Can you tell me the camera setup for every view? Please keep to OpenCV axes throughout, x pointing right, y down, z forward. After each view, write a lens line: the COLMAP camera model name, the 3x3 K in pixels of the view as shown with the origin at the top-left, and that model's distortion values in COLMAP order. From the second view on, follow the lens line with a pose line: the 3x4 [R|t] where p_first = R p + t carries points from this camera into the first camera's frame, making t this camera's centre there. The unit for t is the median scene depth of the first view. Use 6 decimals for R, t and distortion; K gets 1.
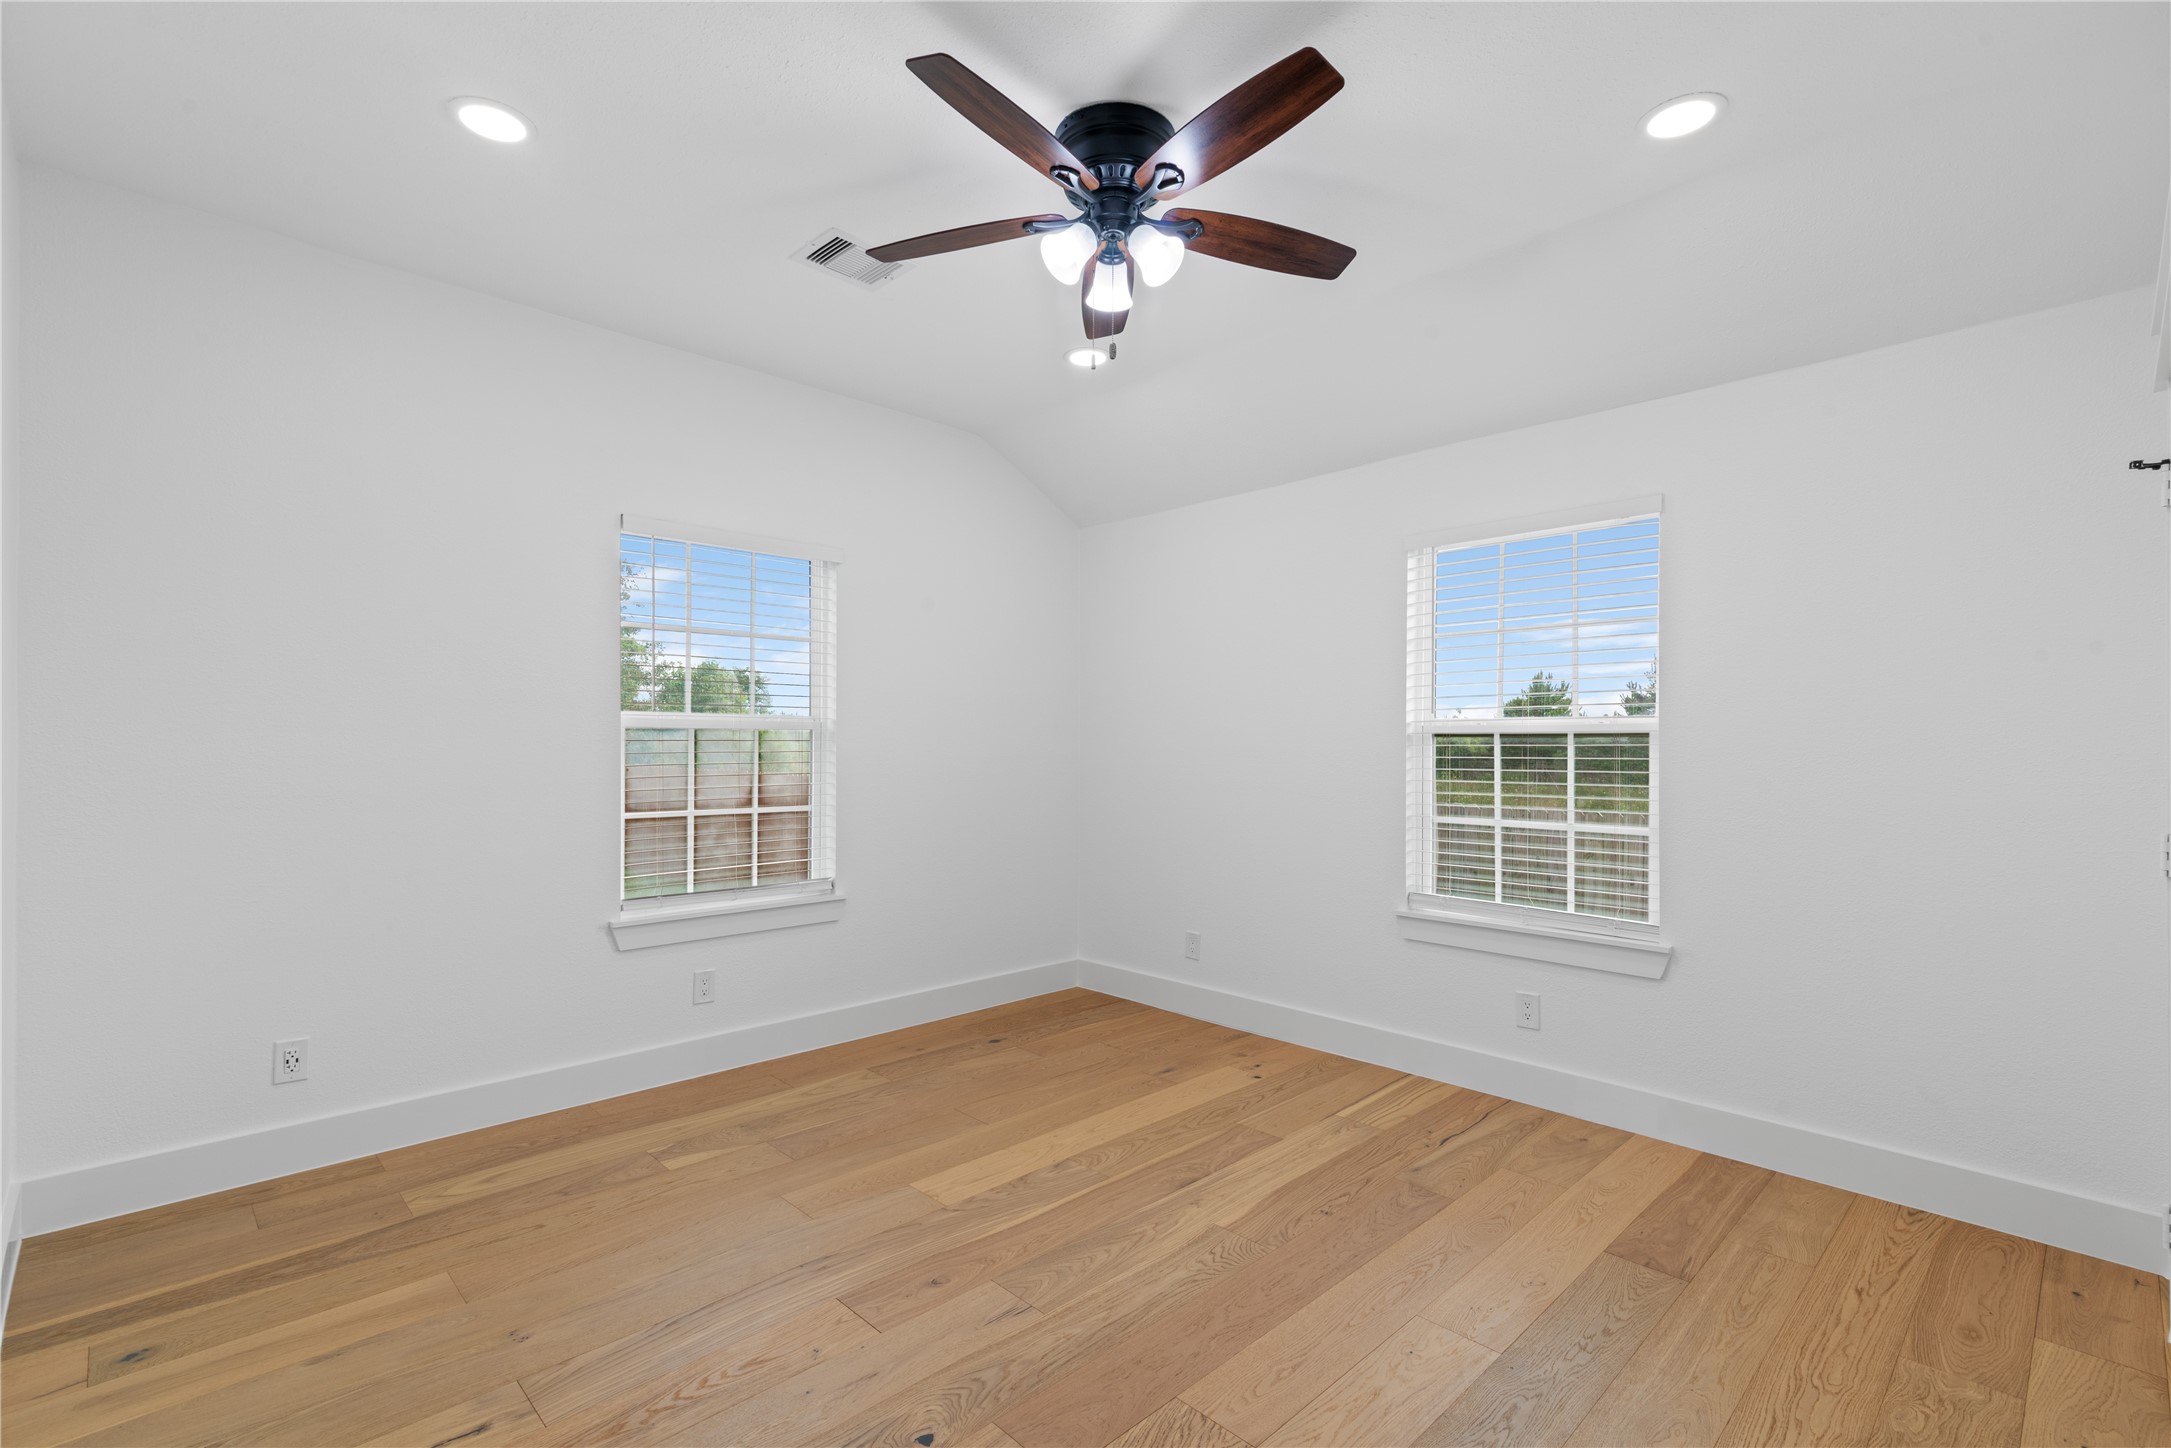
lens RADIAL K [[987.5, 0, 1082.2], [0, 987.5, 729.1], [0, 0, 1]] dist [0.015273, -0.001079]
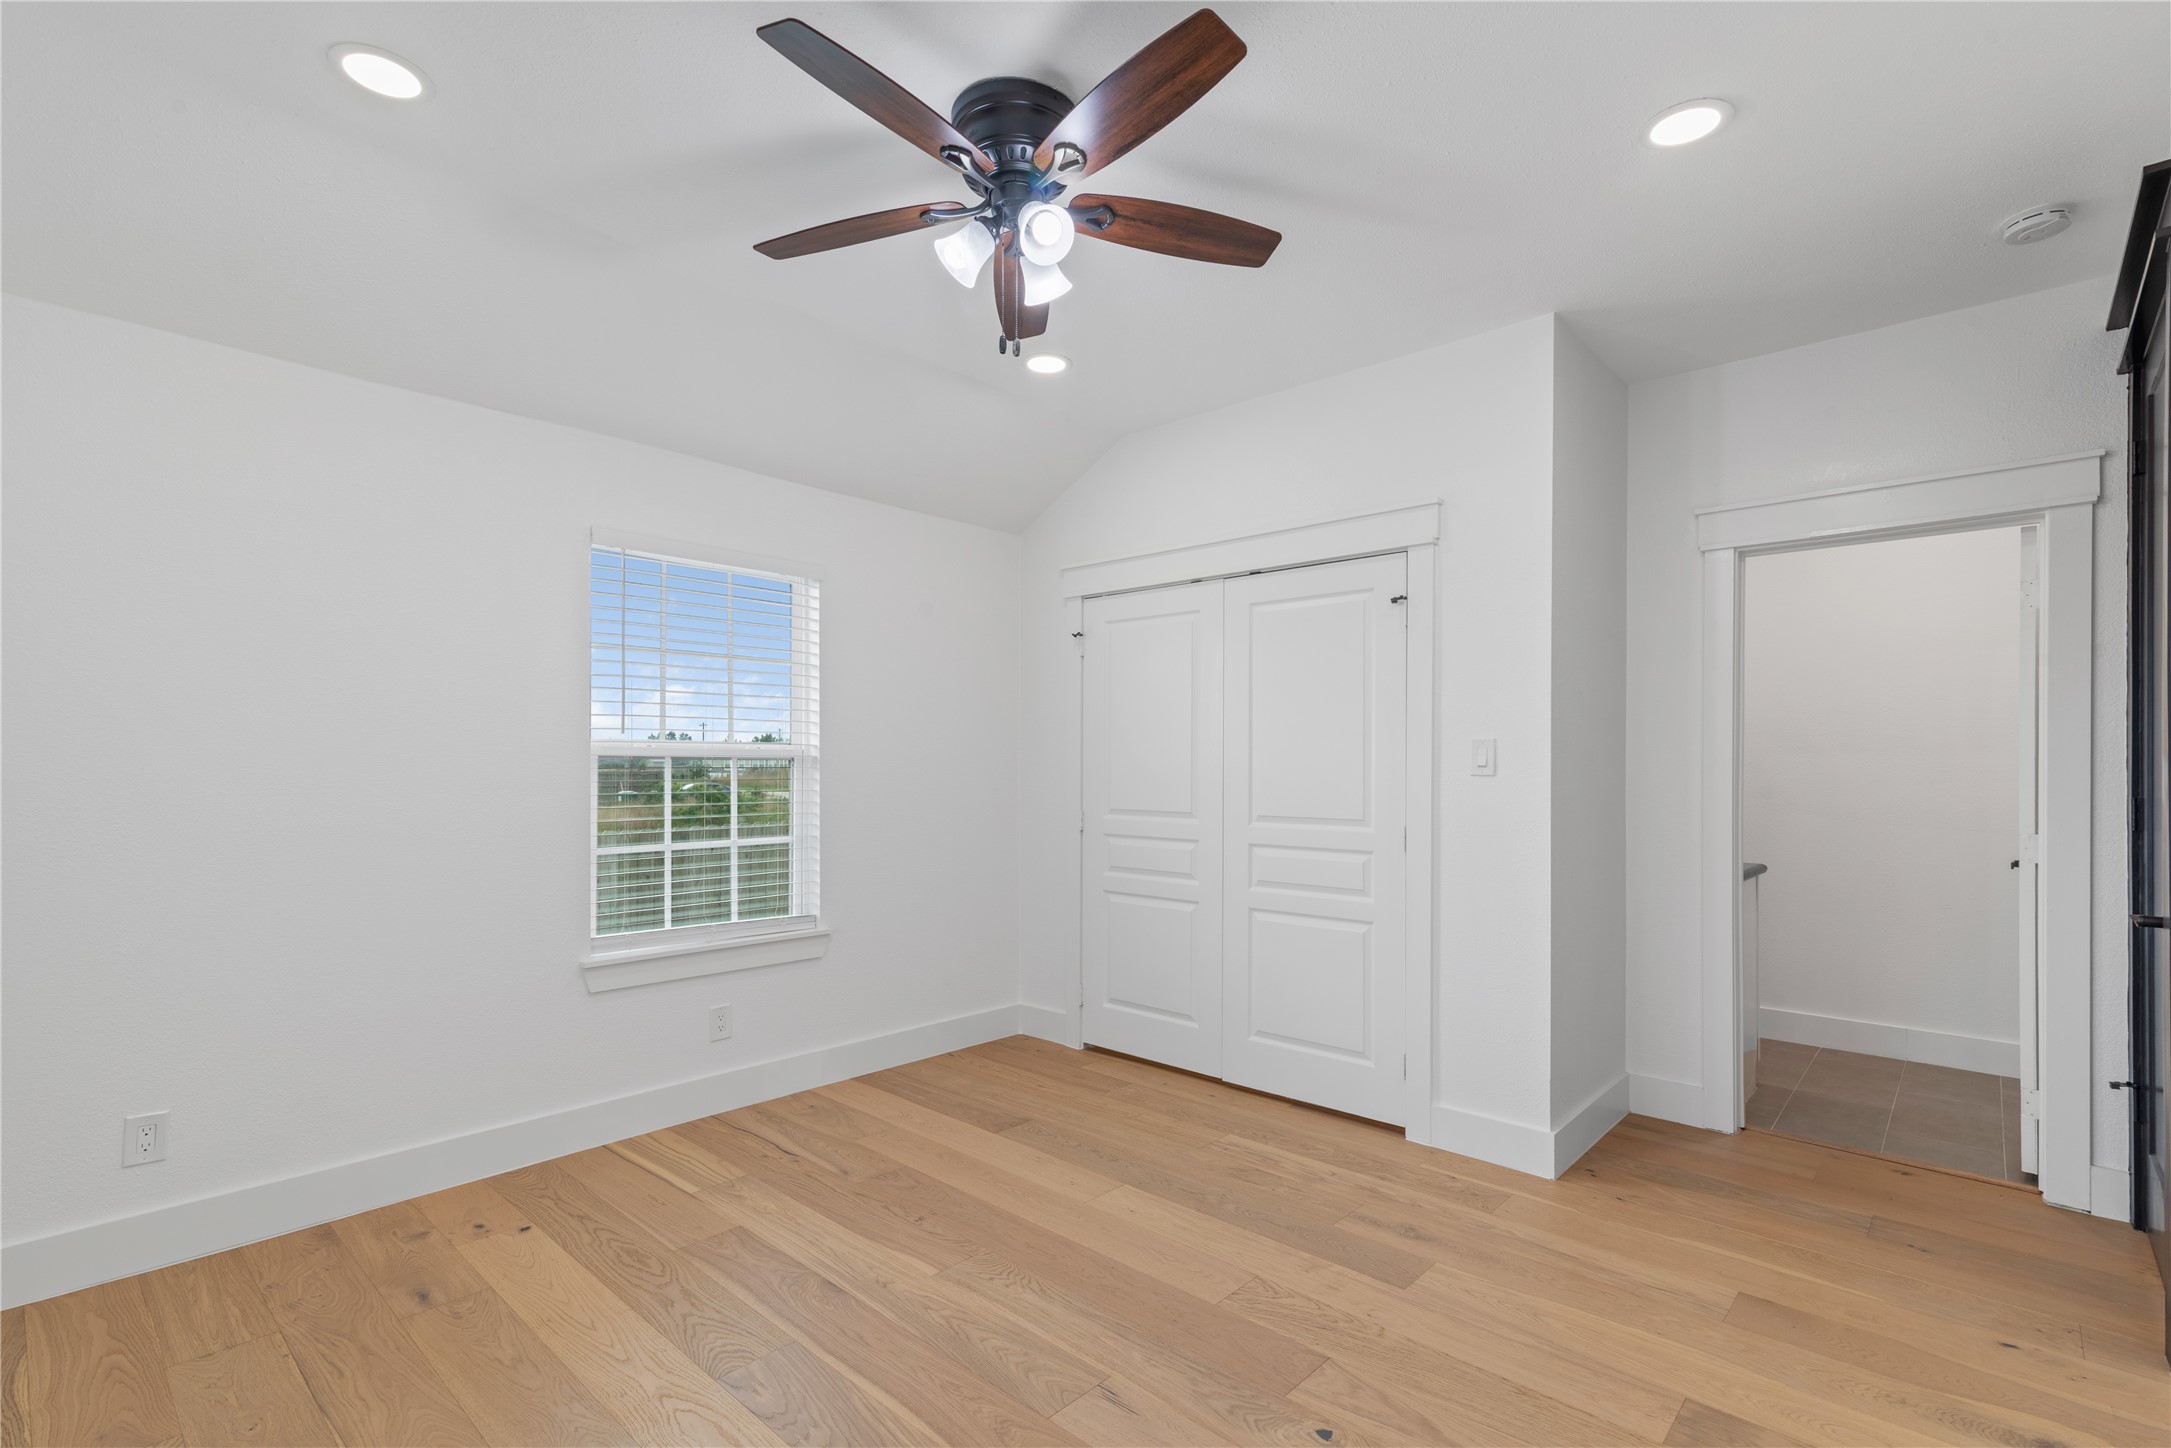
lens RADIAL K [[987.5, 0, 1094.8], [0, 987.5, 765.5], [0, 0, 1]] dist [0.015273, -0.001079]
pose [[-0.061766, -0.000971, 0.998090, -0.790914], [-0.015817, 0.999875, -0.000006, 0.011578], [-0.997965, -0.015787, -0.061773, 0.882252]]
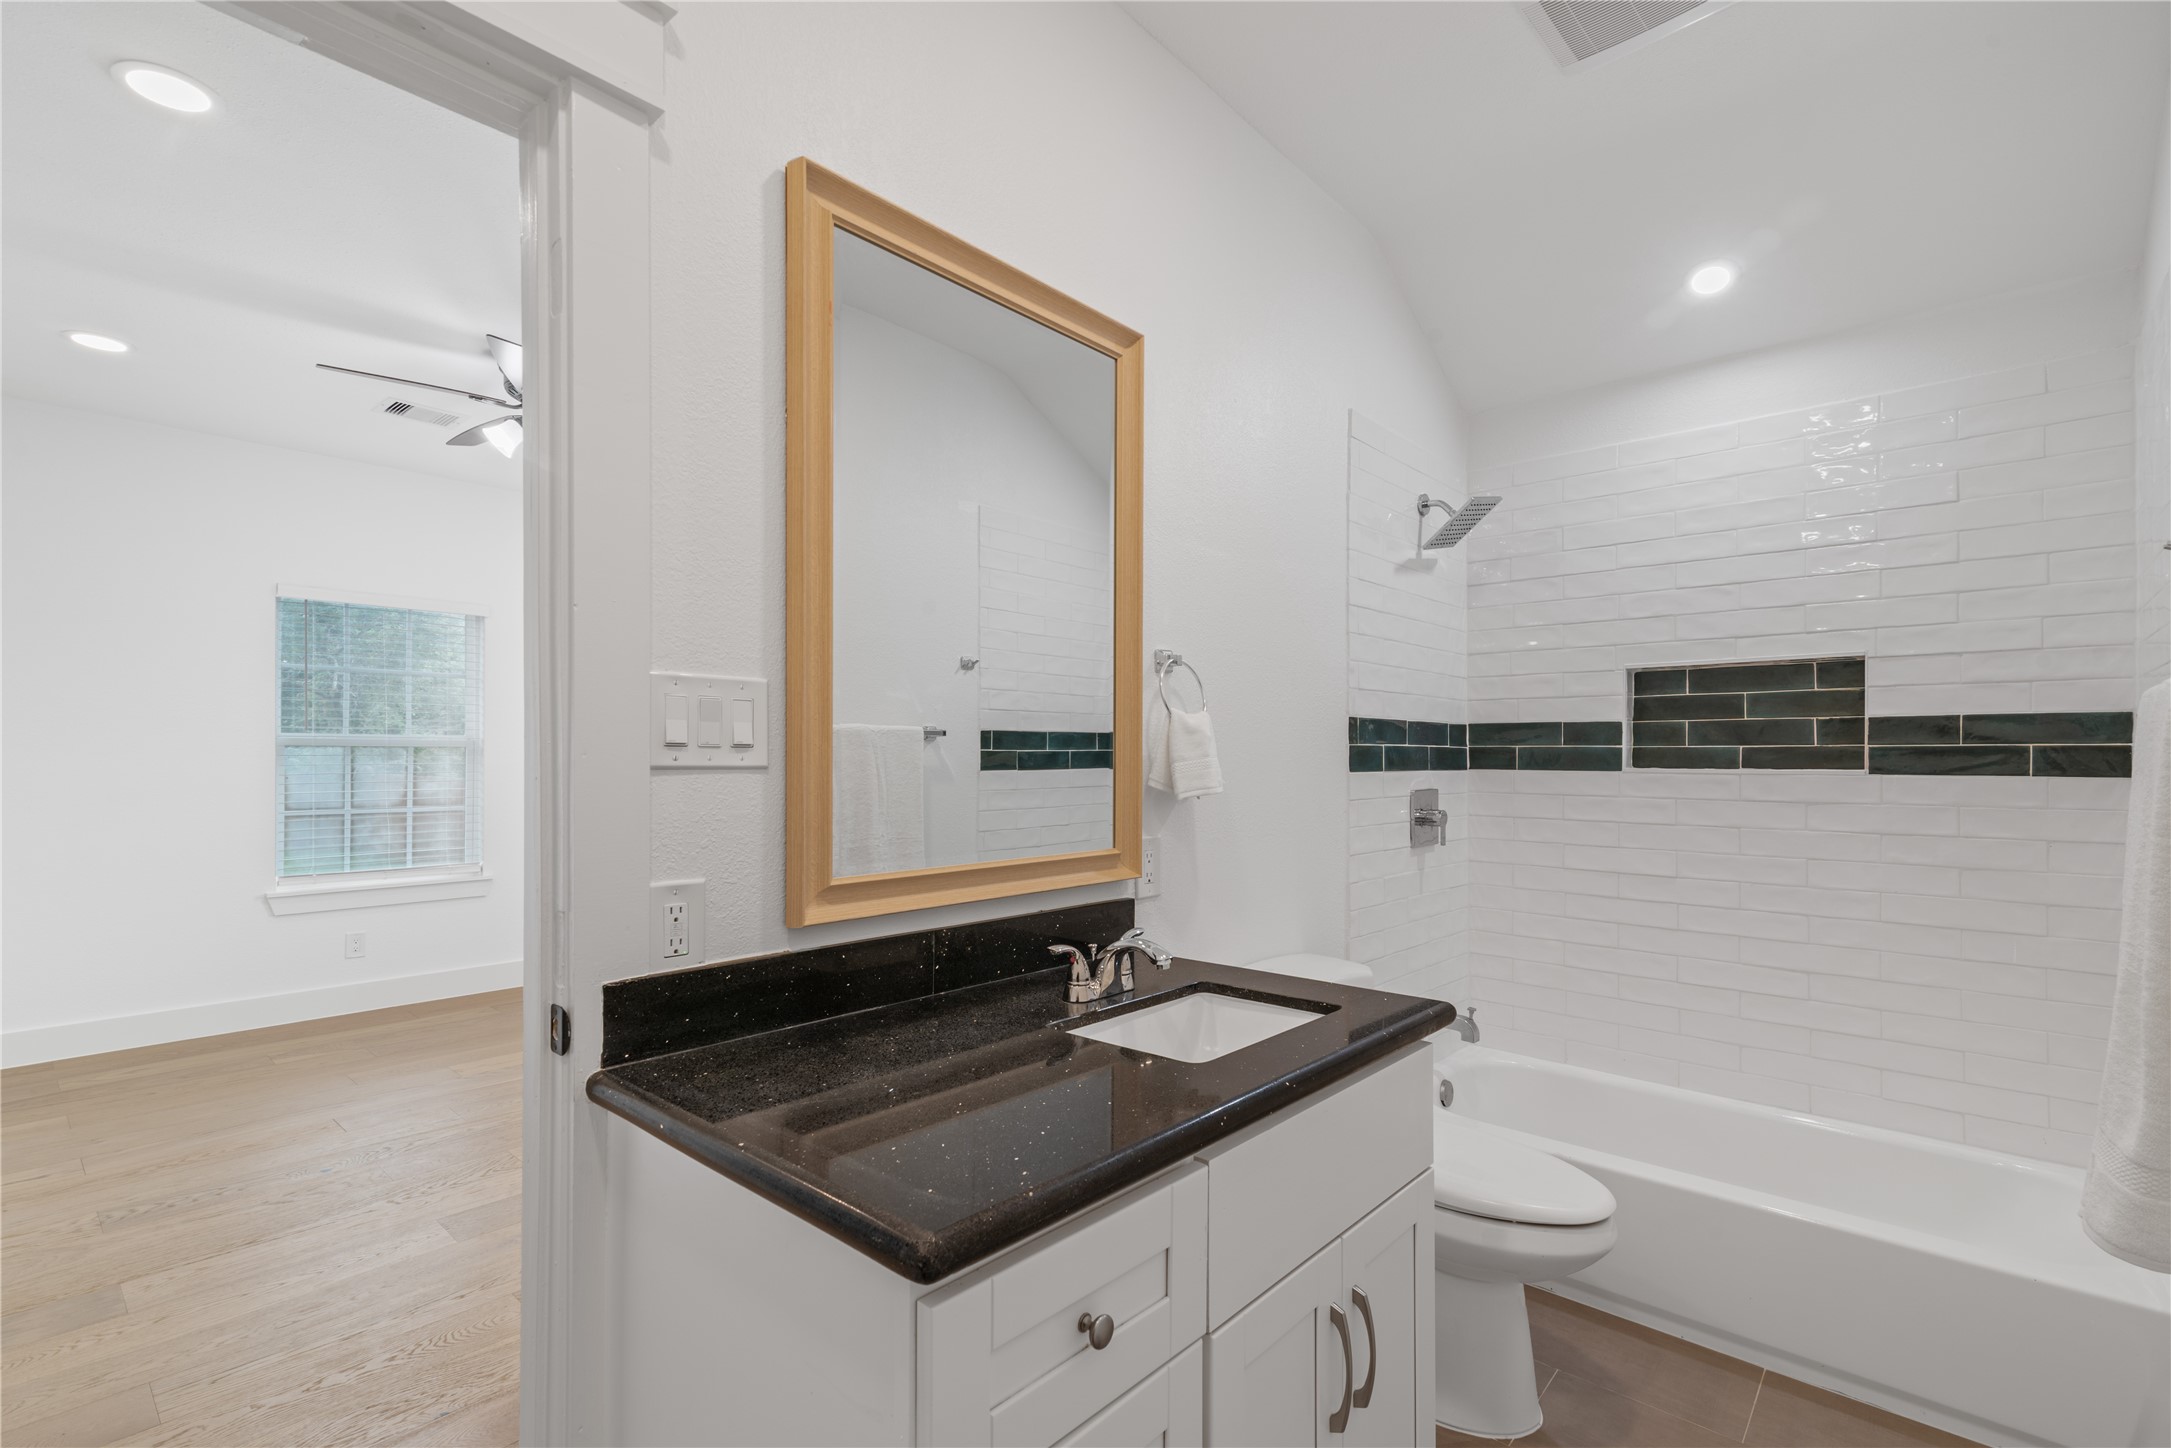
lens RADIAL K [[987.5, 0, 1084.6], [0, 987.5, 739.1], [0, 0, 1]] dist [0.015273, -0.001079]
pose [[0.997414, 0.001597, 0.071846, 0.406689], [-0.001857, 0.999992, 0.003547, -0.013957], [-0.071840, -0.003672, 0.997409, -0.317202]]
